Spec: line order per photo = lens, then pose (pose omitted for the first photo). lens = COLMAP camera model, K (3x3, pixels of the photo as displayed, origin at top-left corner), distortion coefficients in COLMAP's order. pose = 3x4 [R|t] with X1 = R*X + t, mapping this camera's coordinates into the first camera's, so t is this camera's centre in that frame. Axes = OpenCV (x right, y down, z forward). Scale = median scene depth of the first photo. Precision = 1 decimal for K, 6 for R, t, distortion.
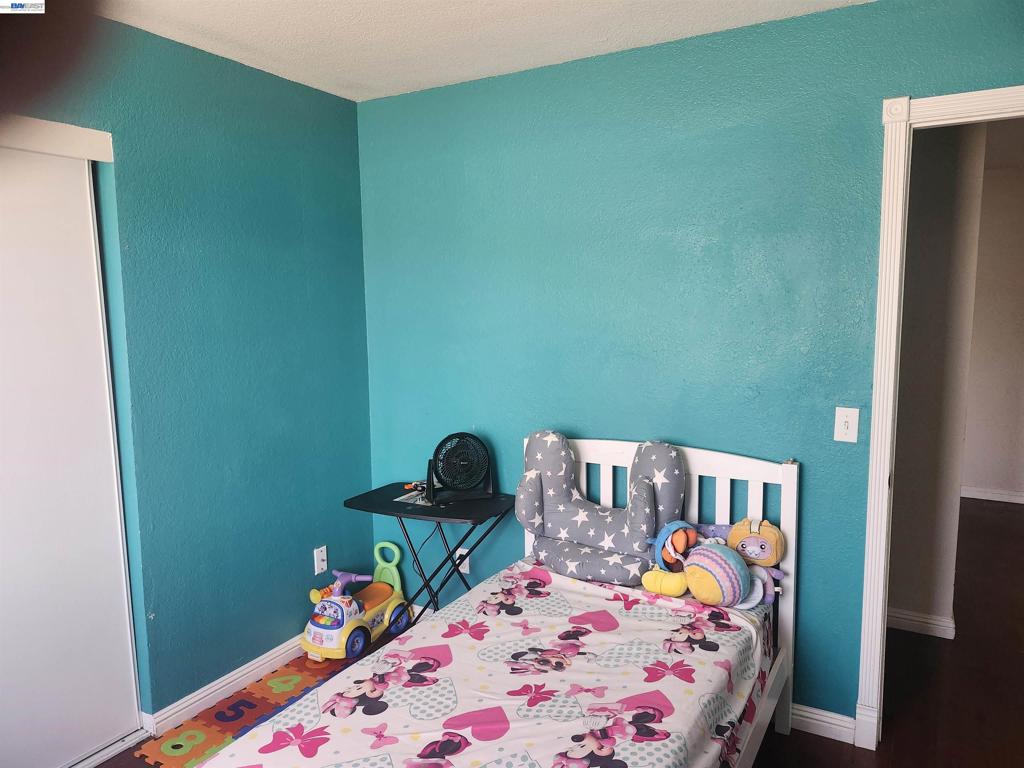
lens RADIAL K [[699.9, 0, 514.8], [0, 699.9, 388.7], [0, 0, 1]] dist [0.005346, 0.001274]
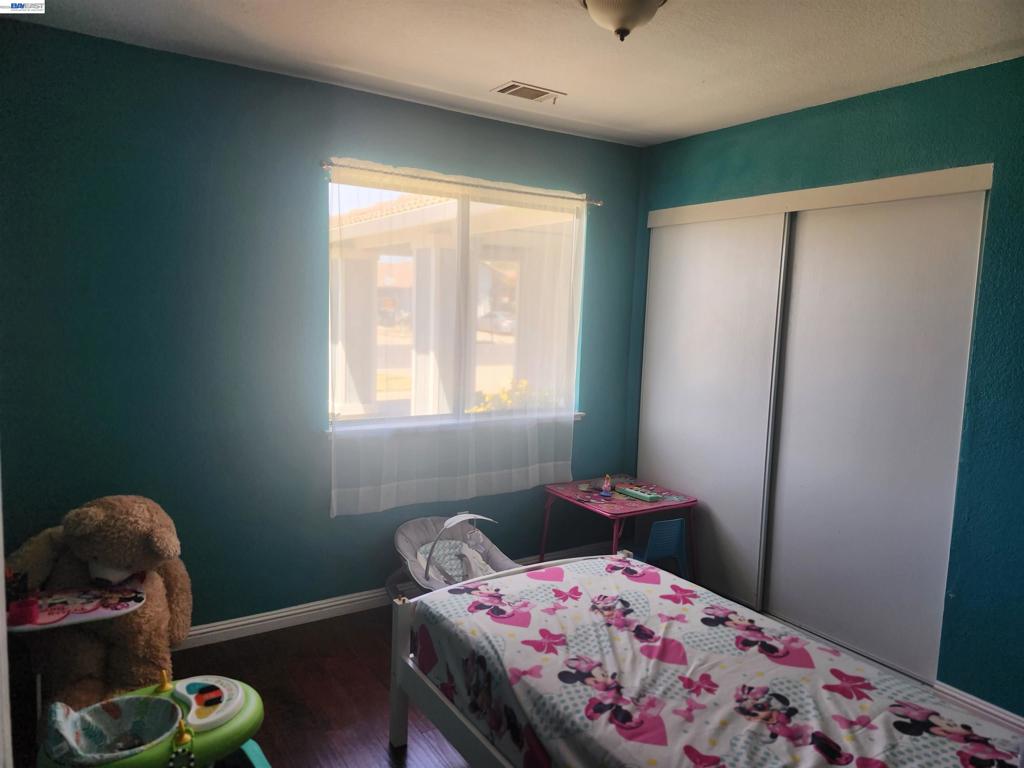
lens RADIAL K [[699.9, 0, 514.9], [0, 699.9, 380.7], [0, 0, 1]] dist [0.005346, 0.001274]
pose [[-0.467076, 0.087732, -0.879854, 0.989533], [-0.128078, 0.977859, 0.165495, -0.133935], [0.874892, 0.189989, -0.445497, 1.097911]]
